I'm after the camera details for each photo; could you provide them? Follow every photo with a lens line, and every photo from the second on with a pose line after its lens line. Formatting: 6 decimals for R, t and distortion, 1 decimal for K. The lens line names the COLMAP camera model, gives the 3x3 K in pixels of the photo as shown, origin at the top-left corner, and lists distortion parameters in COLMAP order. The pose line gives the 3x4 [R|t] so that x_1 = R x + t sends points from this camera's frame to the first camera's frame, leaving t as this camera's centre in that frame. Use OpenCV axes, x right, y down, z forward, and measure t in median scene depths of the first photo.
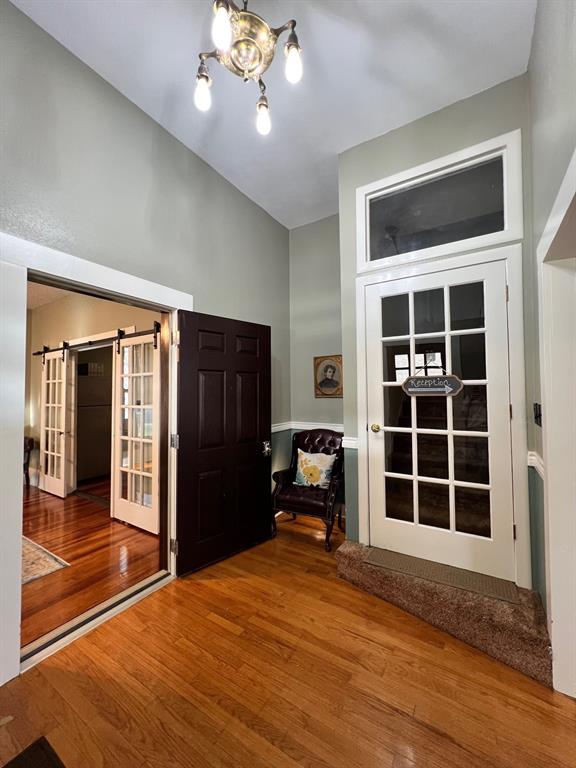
lens RADIAL K [[307.1, 0, 289.3], [0, 307.1, 384.6], [0, 0, 1]] dist [0.002459, 0.000060]
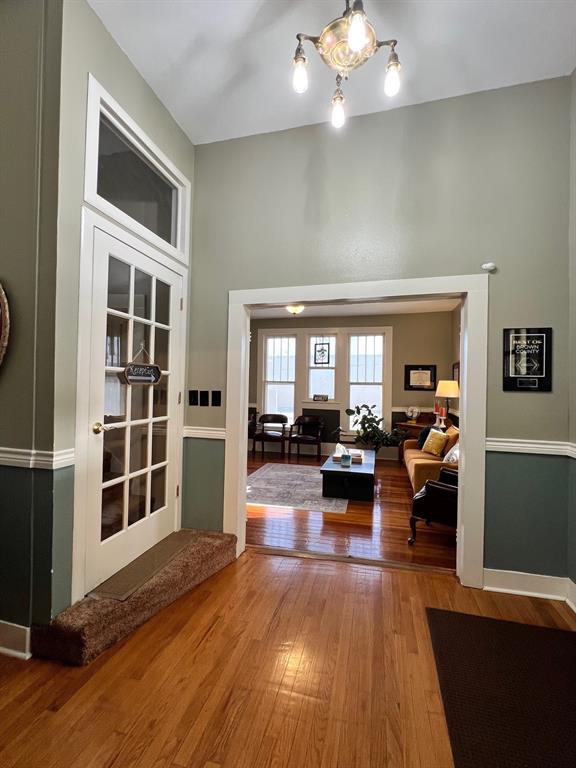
lens RADIAL K [[354.6, 0, 288.1], [0, 354.6, 383.4], [0, 0, 1]] dist [-0.003730, 0.000332]
pose [[-0.299514, 0.005604, 0.954075, -0.732316], [-0.042632, 0.998905, -0.019250, 0.035086], [-0.953139, -0.046440, -0.298948, 0.910239]]
